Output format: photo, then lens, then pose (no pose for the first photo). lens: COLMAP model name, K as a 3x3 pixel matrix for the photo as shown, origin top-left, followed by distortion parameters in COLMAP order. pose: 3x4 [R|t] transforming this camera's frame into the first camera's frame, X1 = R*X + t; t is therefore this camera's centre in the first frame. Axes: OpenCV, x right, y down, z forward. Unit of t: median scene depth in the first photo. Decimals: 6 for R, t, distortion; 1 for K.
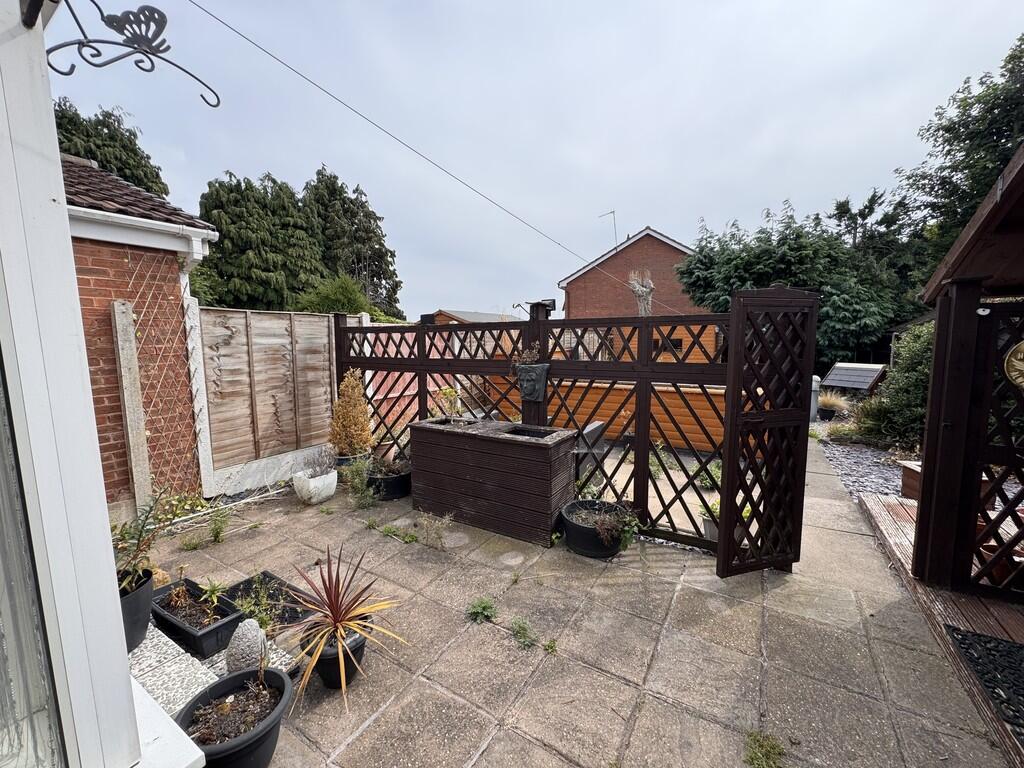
lens RADIAL K [[406.6, 0, 512.0], [0, 406.6, 384.0], [0, 0, 1]] dist [0.001707, -0.000047]
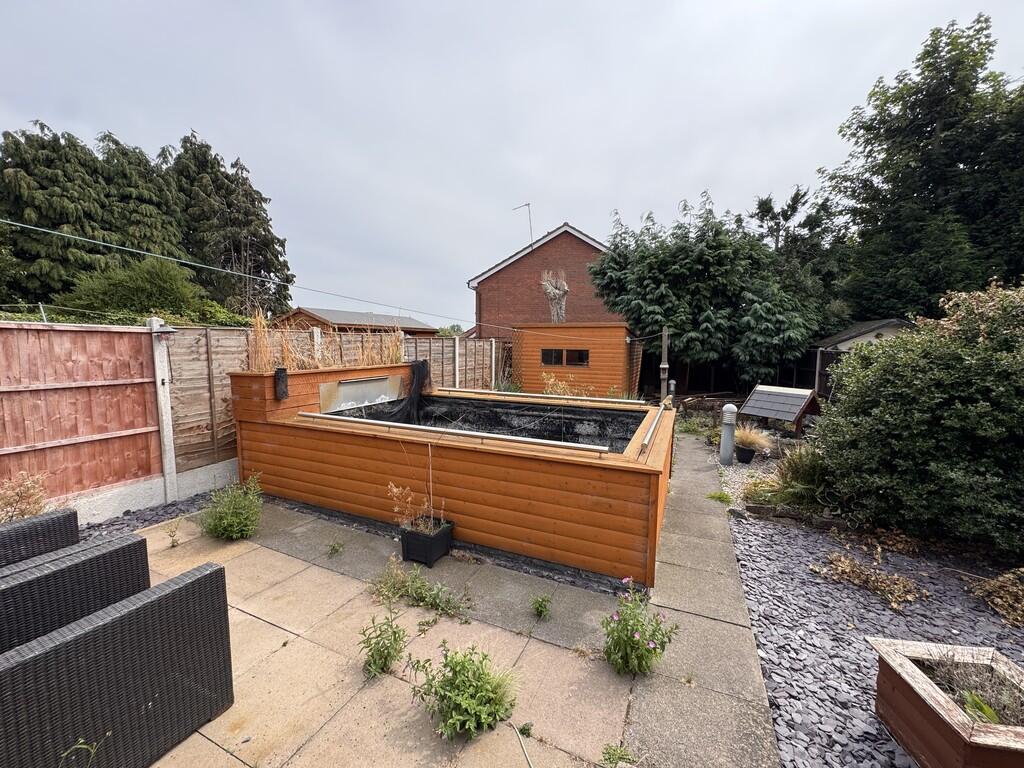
lens RADIAL K [[406.6, 0, 512.0], [0, 406.6, 384.0], [0, 0, 1]] dist [0.001707, -0.000047]
pose [[0.992472, 0.008175, 0.122201, 0.154509], [-0.006571, 0.999887, -0.013520, -0.027961], [-0.122298, 0.012615, 0.992413, 0.185730]]
